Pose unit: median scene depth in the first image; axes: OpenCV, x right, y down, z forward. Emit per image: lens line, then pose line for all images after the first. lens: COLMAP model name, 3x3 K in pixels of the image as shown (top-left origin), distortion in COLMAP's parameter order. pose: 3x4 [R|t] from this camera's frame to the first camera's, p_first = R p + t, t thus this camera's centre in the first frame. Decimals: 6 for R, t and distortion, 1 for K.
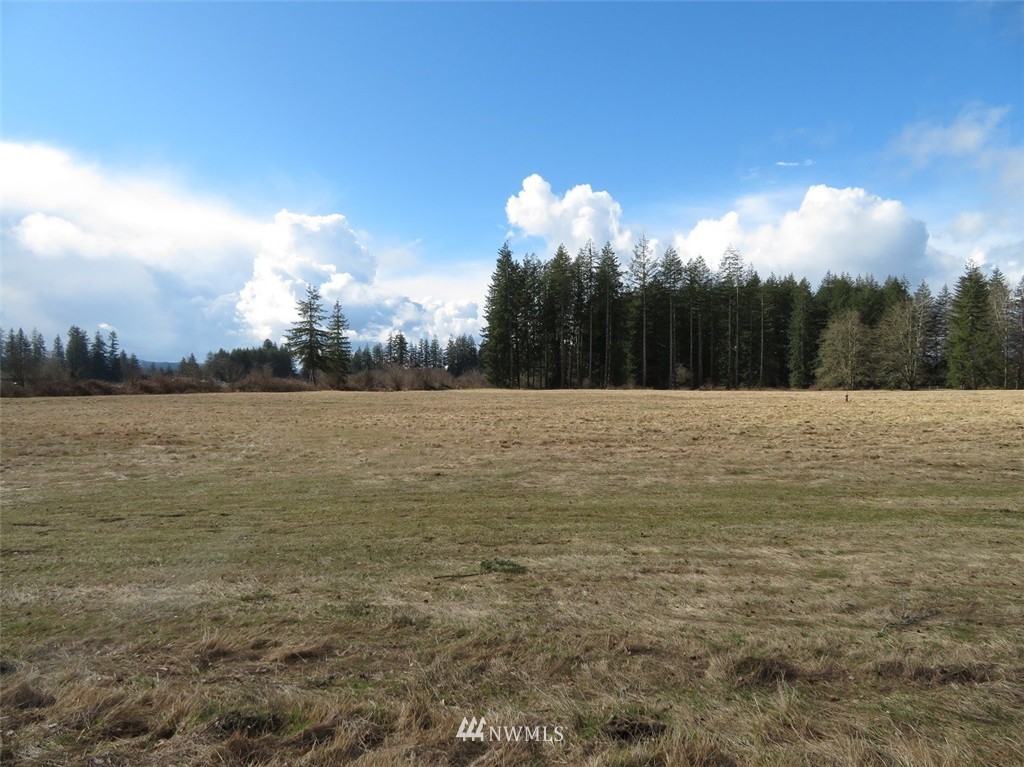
lens RADIAL K [[784.8, 0, 512.0], [0, 784.8, 383.5], [0, 0, 1]] dist [0.001642, 0.001146]
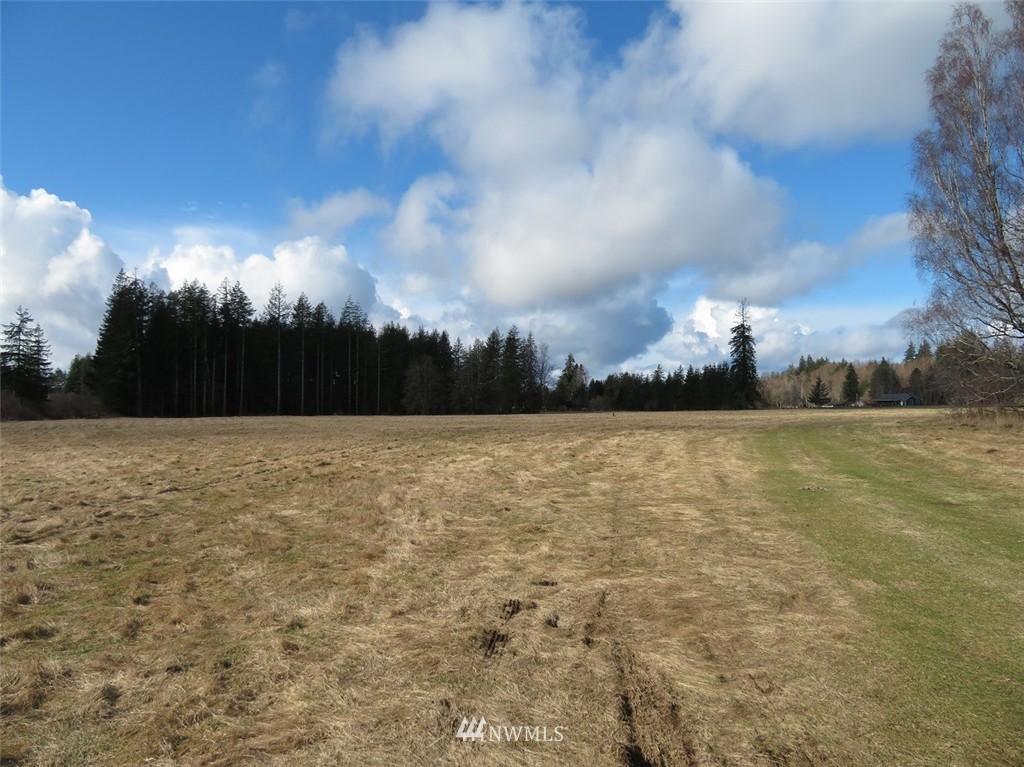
lens RADIAL K [[780.2, 0, 512.0], [0, 780.2, 383.5], [0, 0, 1]] dist [-0.004498, 0.000459]
pose [[0.751108, 0.018998, 0.659906, -0.284745], [0.008196, 0.999240, -0.038095, 0.003698], [-0.660128, 0.034022, 0.750382, -0.050519]]
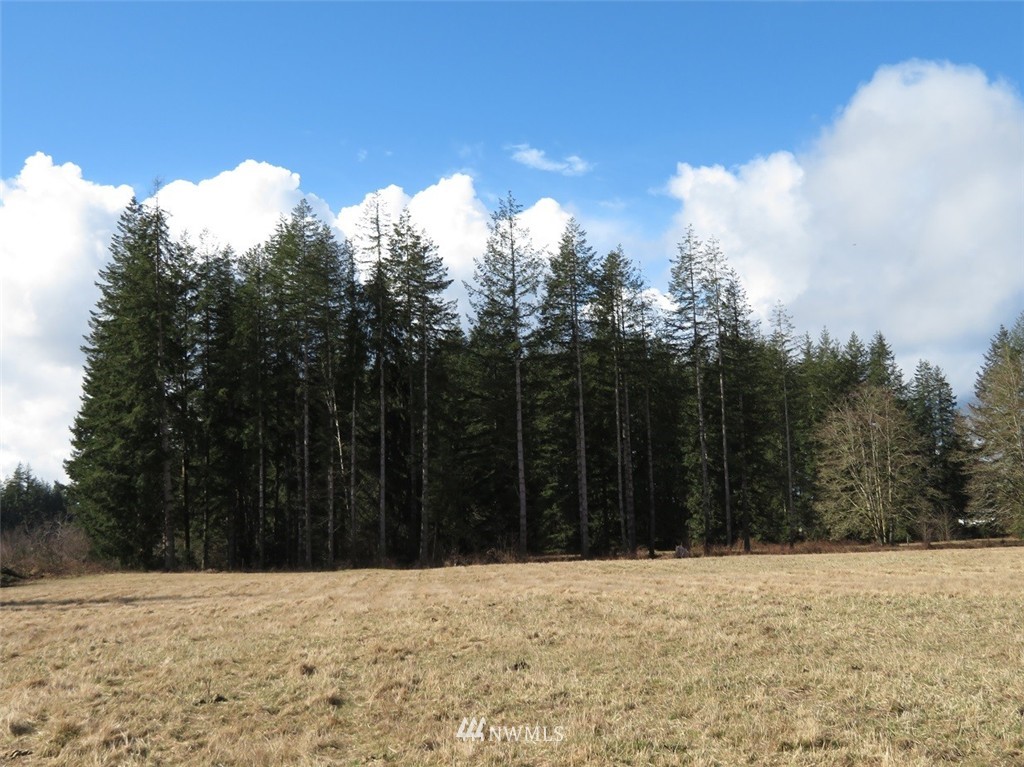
lens RADIAL K [[1145.9, 0, 512.0], [0, 1145.9, 383.5], [0, 0, 1]] dist [-0.000088, -0.003530]
pose [[0.889591, 0.030908, 0.455712, -0.098541], [0.036787, 0.989619, -0.138930, -0.000785], [-0.455275, 0.140355, 0.879219, 0.422402]]
